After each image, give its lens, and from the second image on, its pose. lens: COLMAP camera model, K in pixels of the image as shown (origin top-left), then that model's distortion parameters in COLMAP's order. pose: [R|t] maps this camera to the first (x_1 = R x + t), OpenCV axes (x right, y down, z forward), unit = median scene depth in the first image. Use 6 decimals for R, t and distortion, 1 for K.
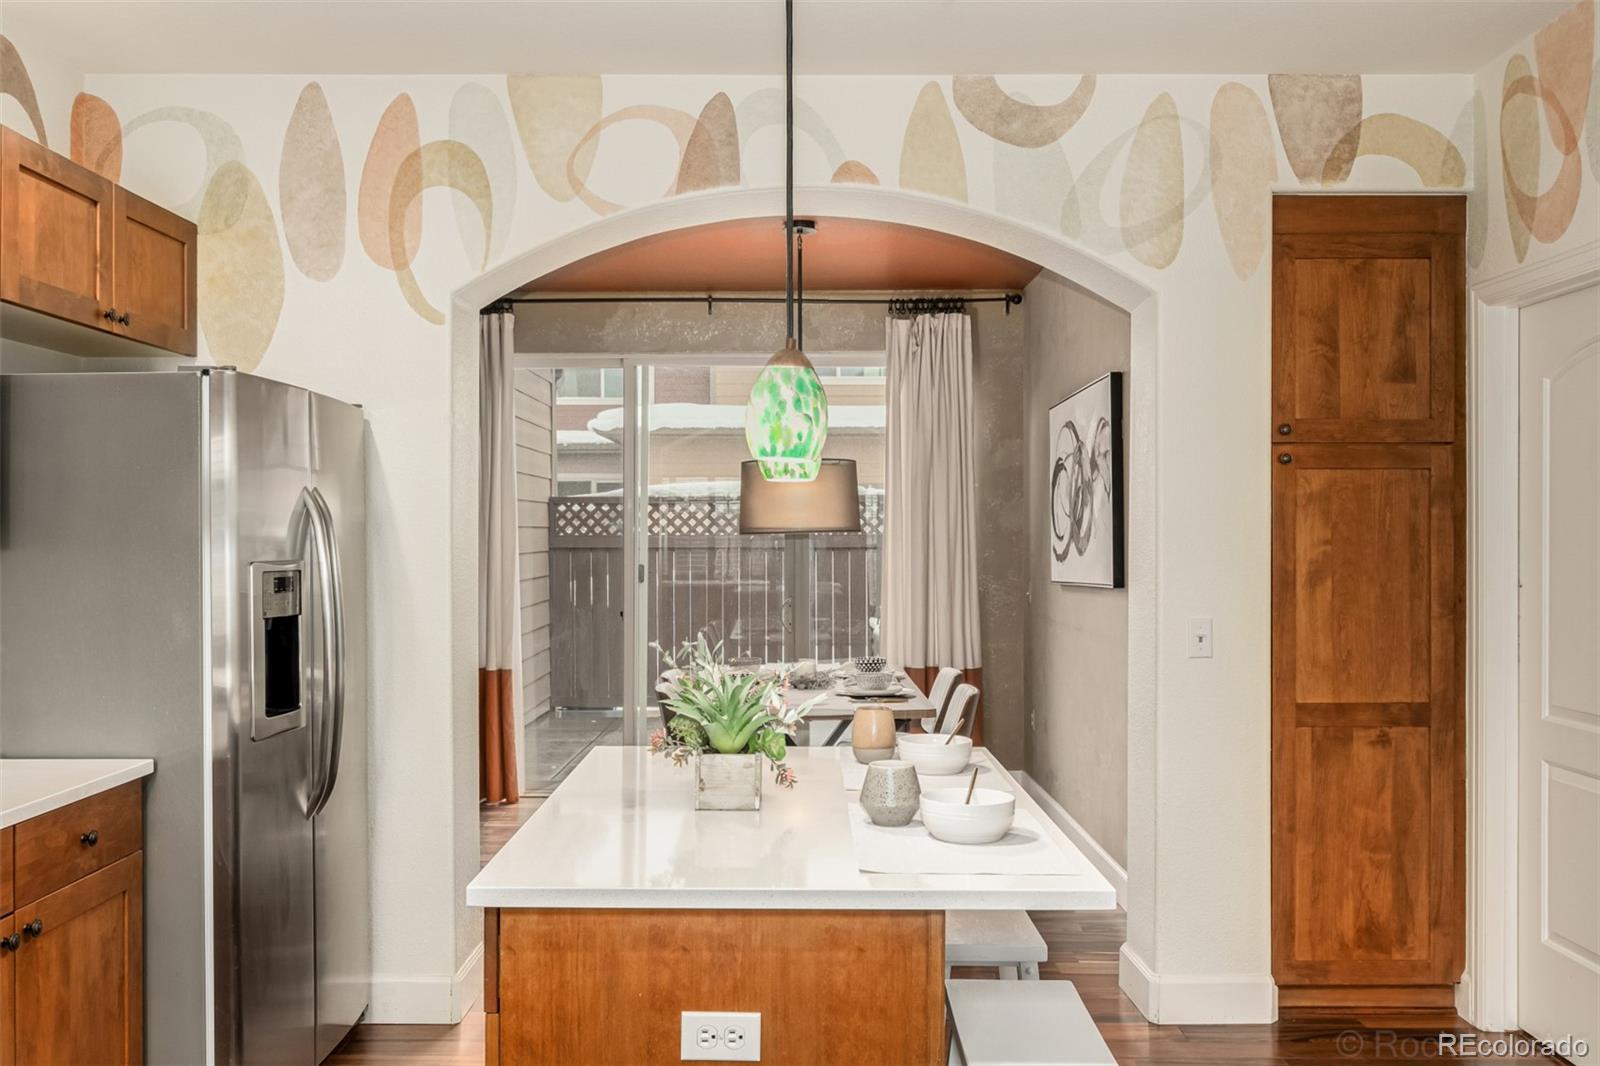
lens RADIAL K [[1382.5, 0, 797.1], [0, 1382.5, 531.7], [0, 0, 1]] dist [-0.010247, -0.000936]
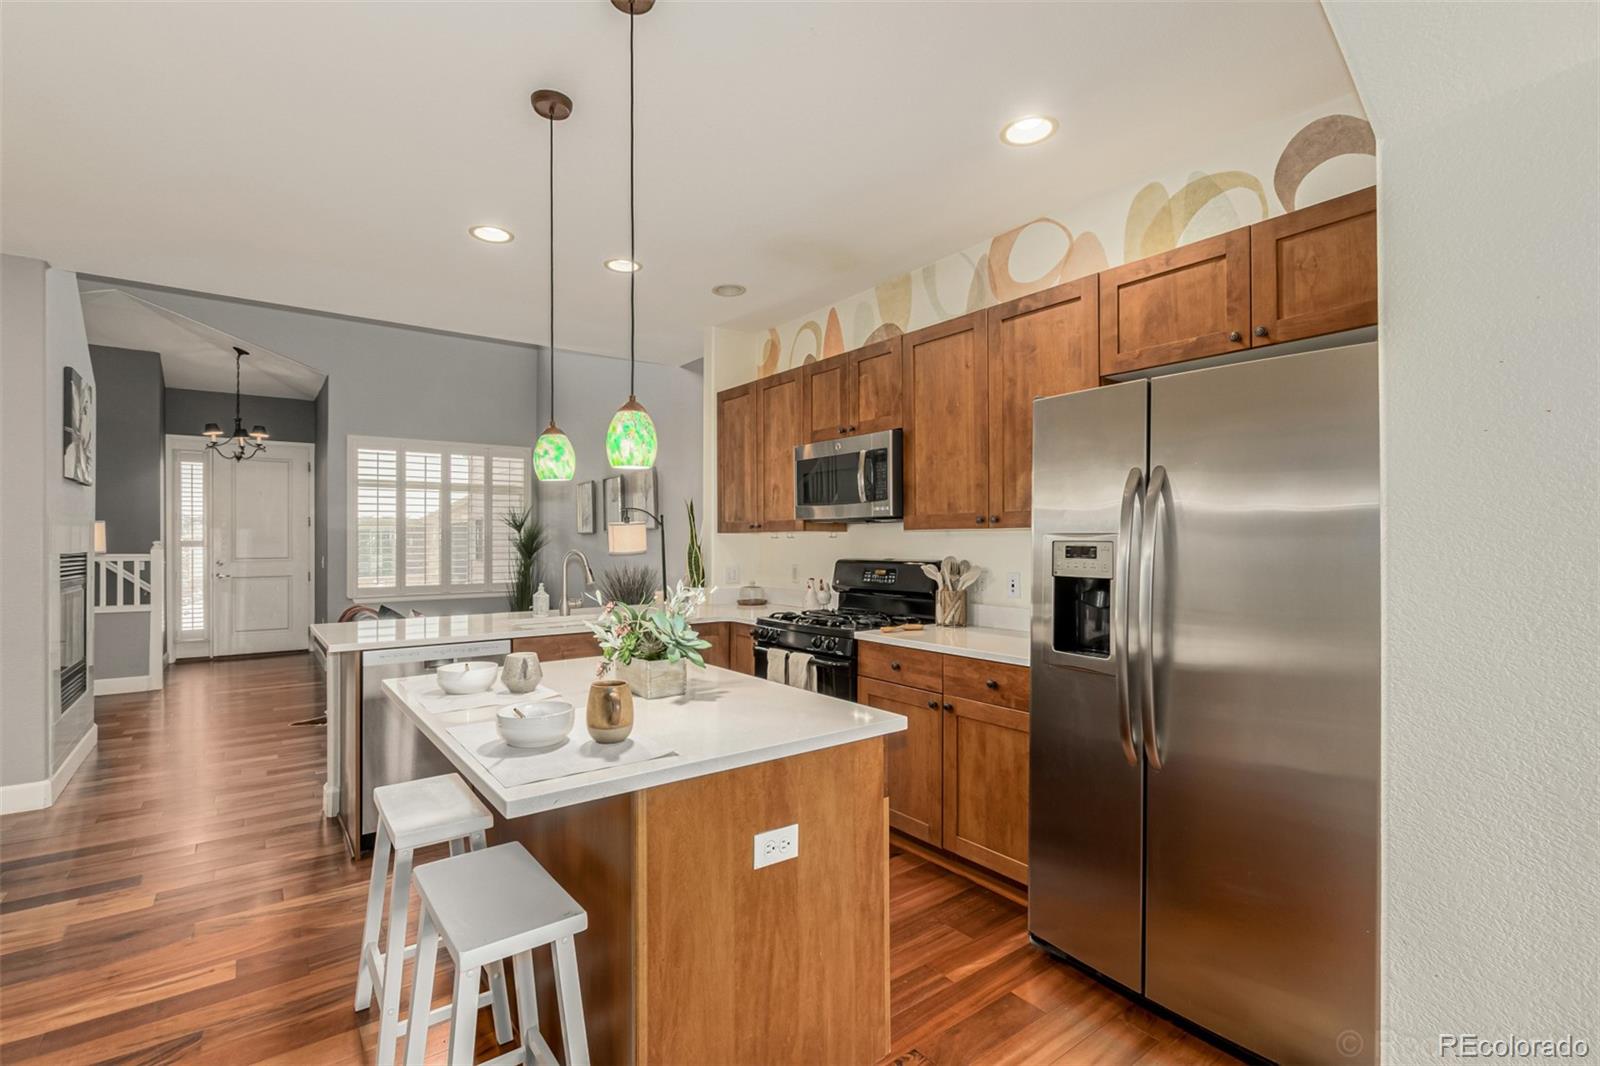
lens RADIAL K [[741.6, 0, 795.4], [0, 741.6, 539.9], [0, 0, 1]] dist [0.001795, -0.001375]
pose [[-0.800543, 0.002736, -0.599269, 0.195188], [0.004236, 0.999990, -0.001092, 0.021880], [0.599260, -0.003412, -0.800547, 1.130824]]
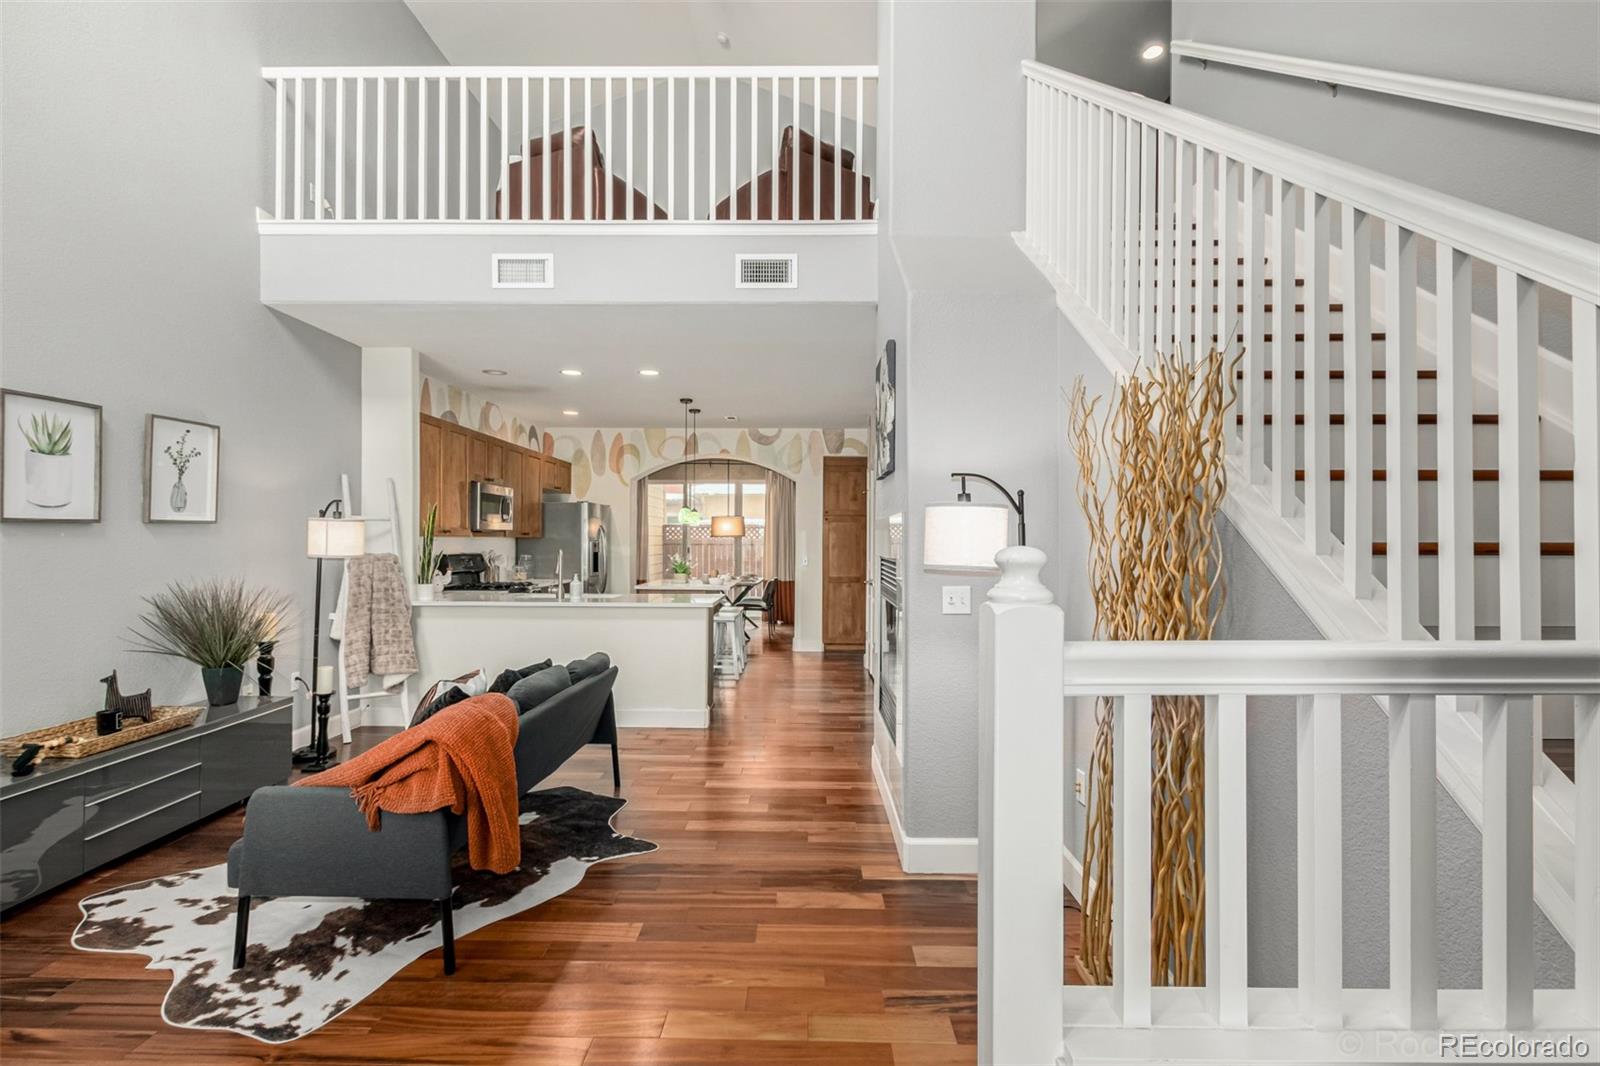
lens RADIAL K [[741.6, 0, 793.7], [0, 741.6, 544.4], [0, 0, 1]] dist [0.001795, -0.001375]
pose [[0.999863, 0.005165, -0.015744, 0.289609], [-0.005094, 0.999977, 0.004570, 0.015072], [0.015767, -0.004489, 0.999866, -1.280147]]
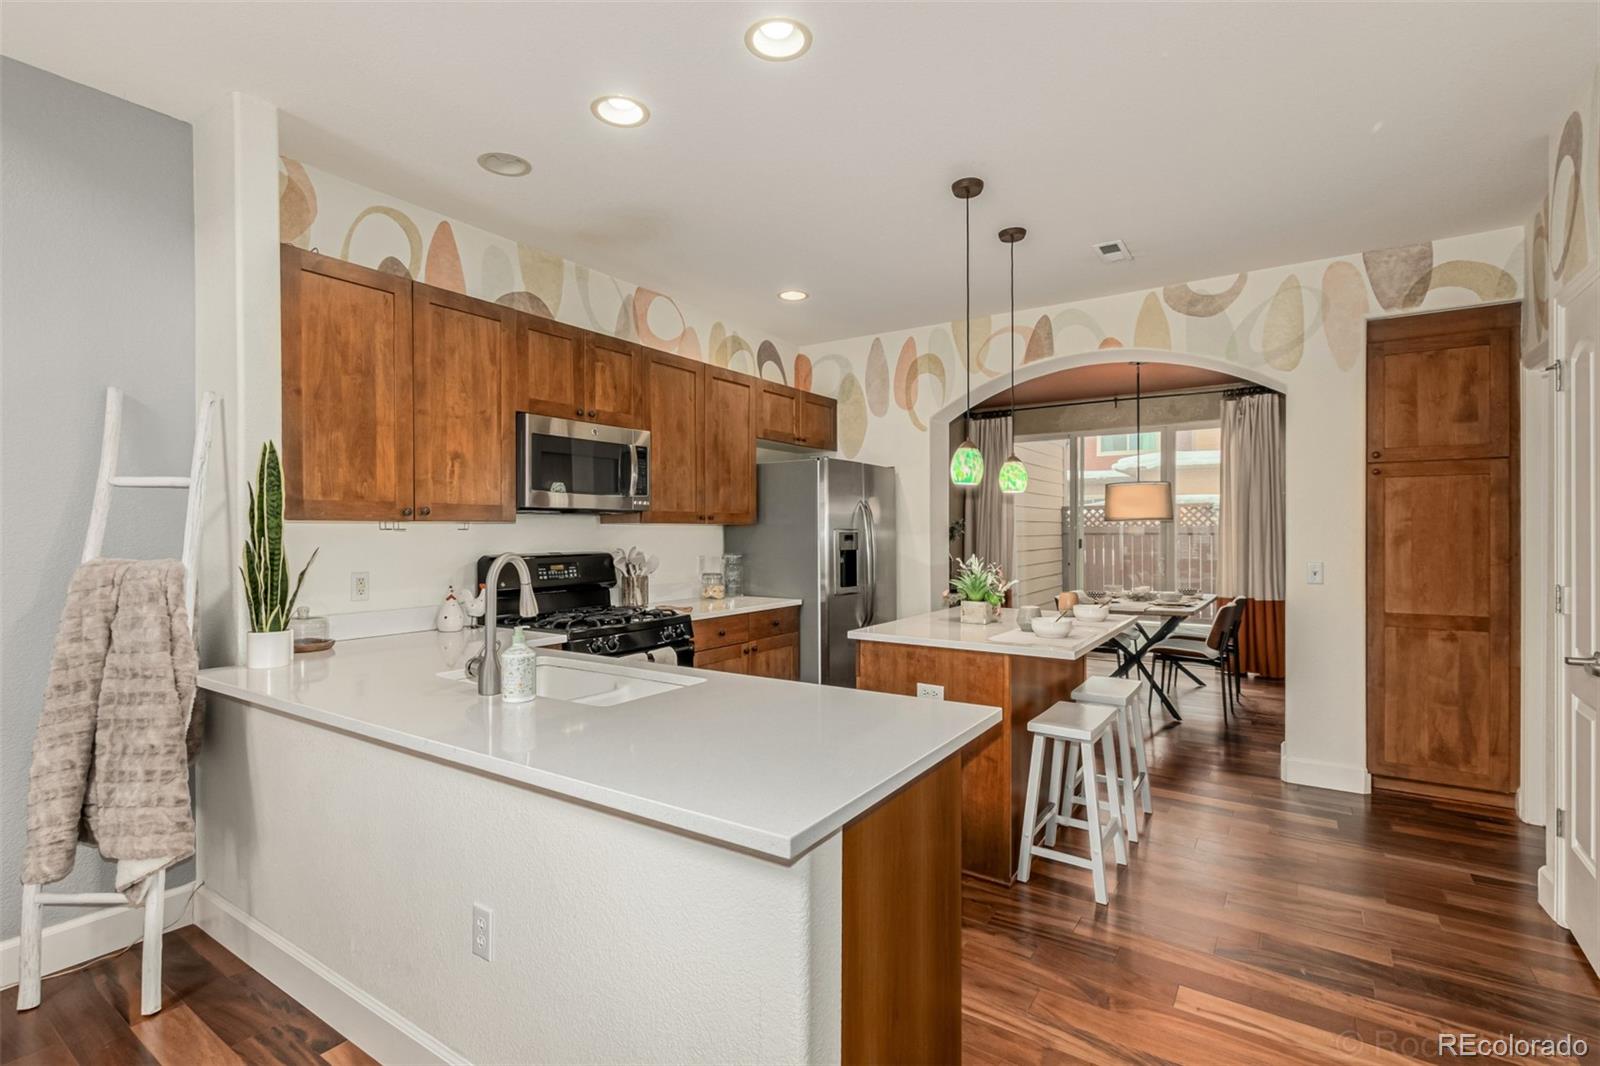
lens RADIAL K [[741.6, 0, 793.0], [0, 741.6, 532.3], [0, 0, 1]] dist [0.001795, -0.001375]
pose [[0.827742, -0.000032, -0.561109, 0.269888], [0.002491, 0.999990, 0.003618, 0.018325], [0.561103, -0.004392, 0.827734, -0.186902]]
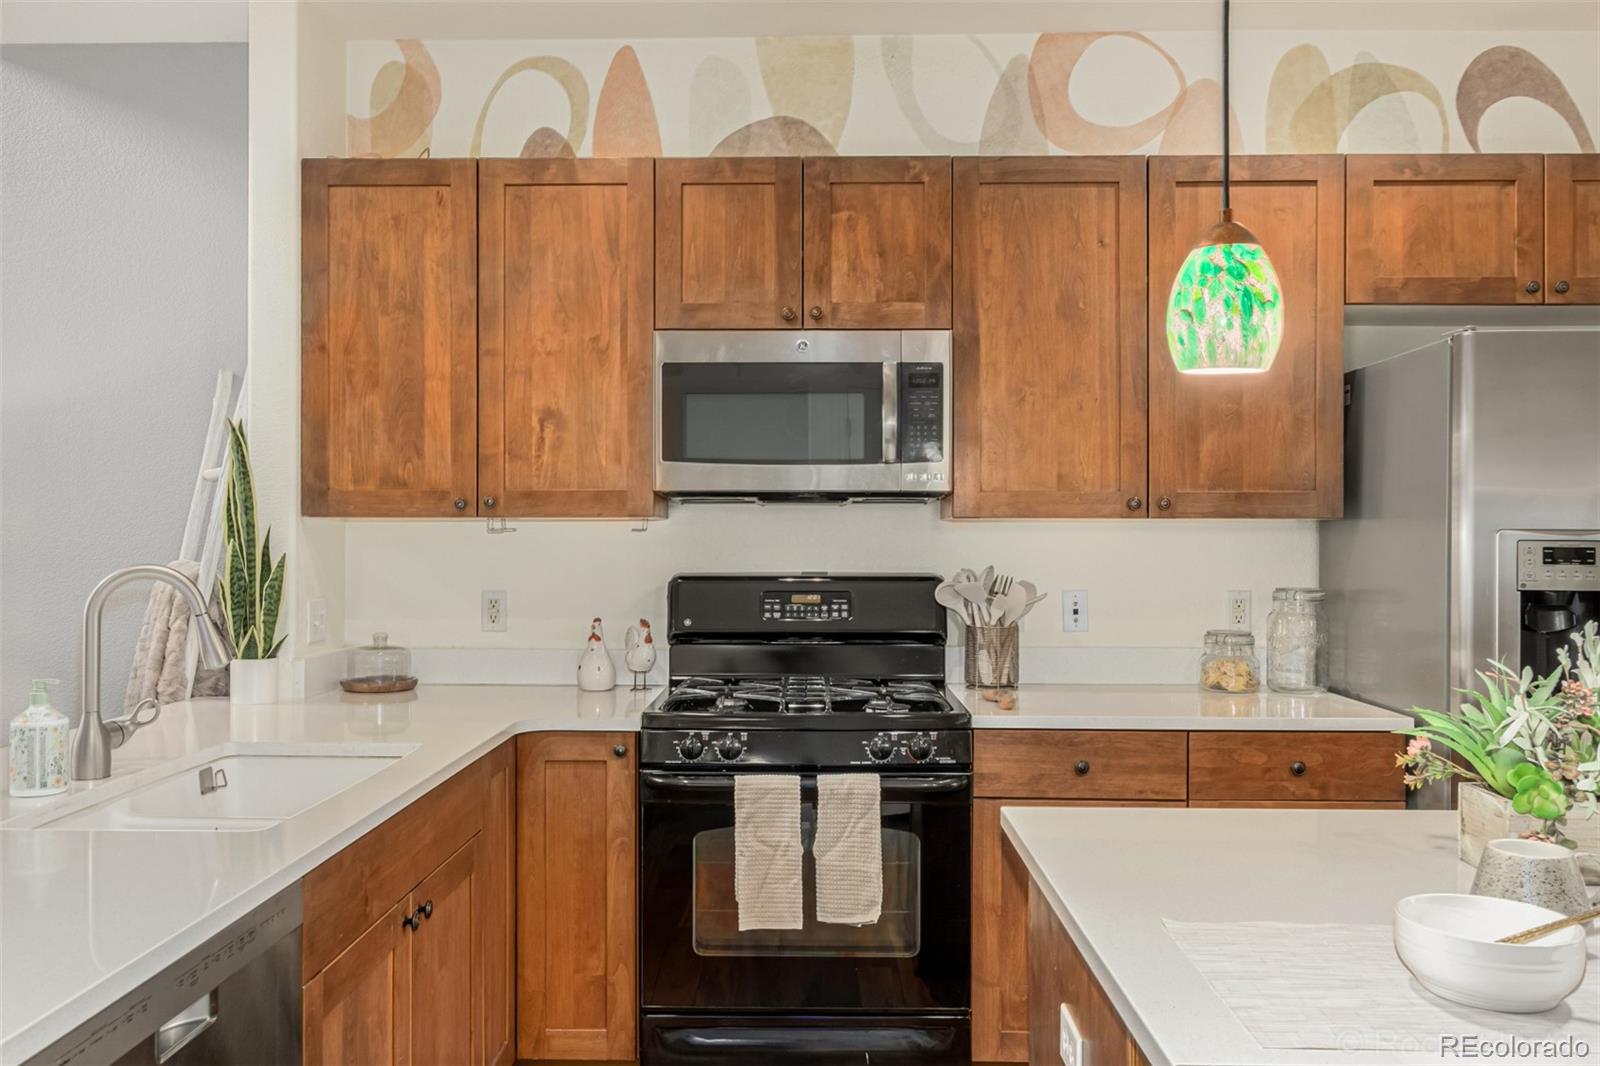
lens RADIAL K [[1207.8, 0, 799.9], [0, 1207.8, 545.1], [0, 0, 1]] dist [0.002292, -0.011468]
pose [[-0.019846, 0.007652, -0.999774, 0.342210], [-0.000756, 0.999970, 0.007669, 0.021028], [0.999803, 0.000908, -0.019839, 0.420965]]
